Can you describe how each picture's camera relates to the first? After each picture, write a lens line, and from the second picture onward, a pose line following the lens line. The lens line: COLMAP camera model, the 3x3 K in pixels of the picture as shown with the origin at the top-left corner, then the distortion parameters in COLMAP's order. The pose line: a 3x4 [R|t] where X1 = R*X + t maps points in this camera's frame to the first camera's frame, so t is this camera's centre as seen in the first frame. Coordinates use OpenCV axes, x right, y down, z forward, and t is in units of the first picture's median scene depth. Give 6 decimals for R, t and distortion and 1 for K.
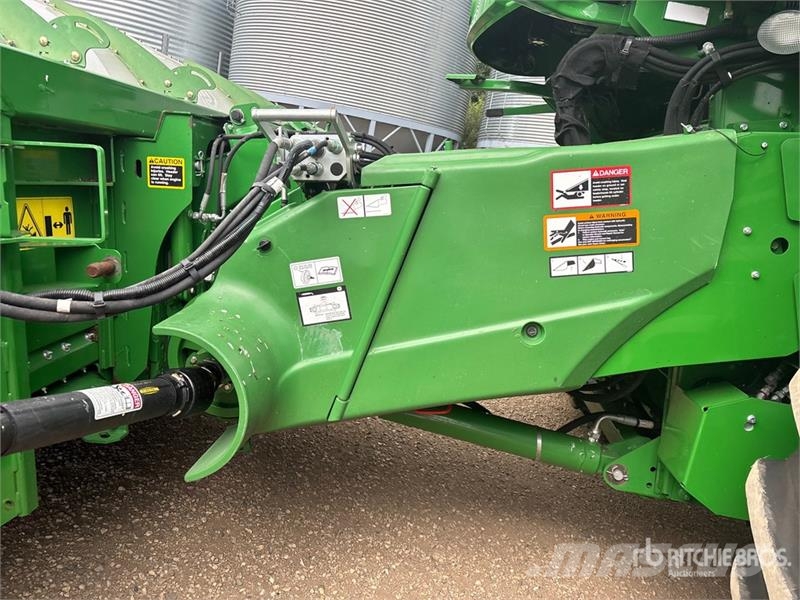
lens RADIAL K [[607.5, 0, 399.7], [0, 607.5, 286.2], [0, 0, 1]] dist [0.047062, -0.043641]
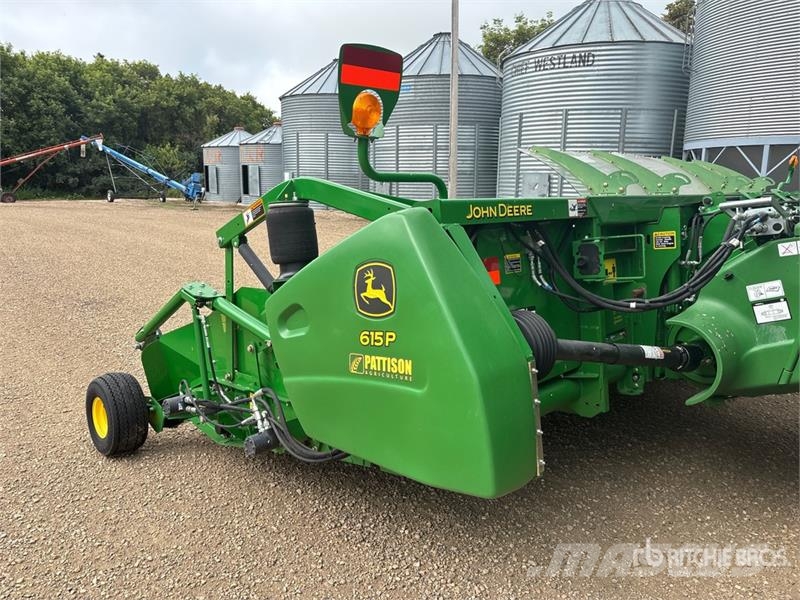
lens RADIAL K [[592.6, 0, 395.0], [0, 592.6, 298.1], [0, 0, 1]] dist [0.057728, -0.051678]
pose [[0.747819, -0.043023, -0.662507, 0.189735], [-0.000535, 0.997859, -0.065405, 0.103630], [0.663902, 0.049266, 0.746195, -0.872529]]
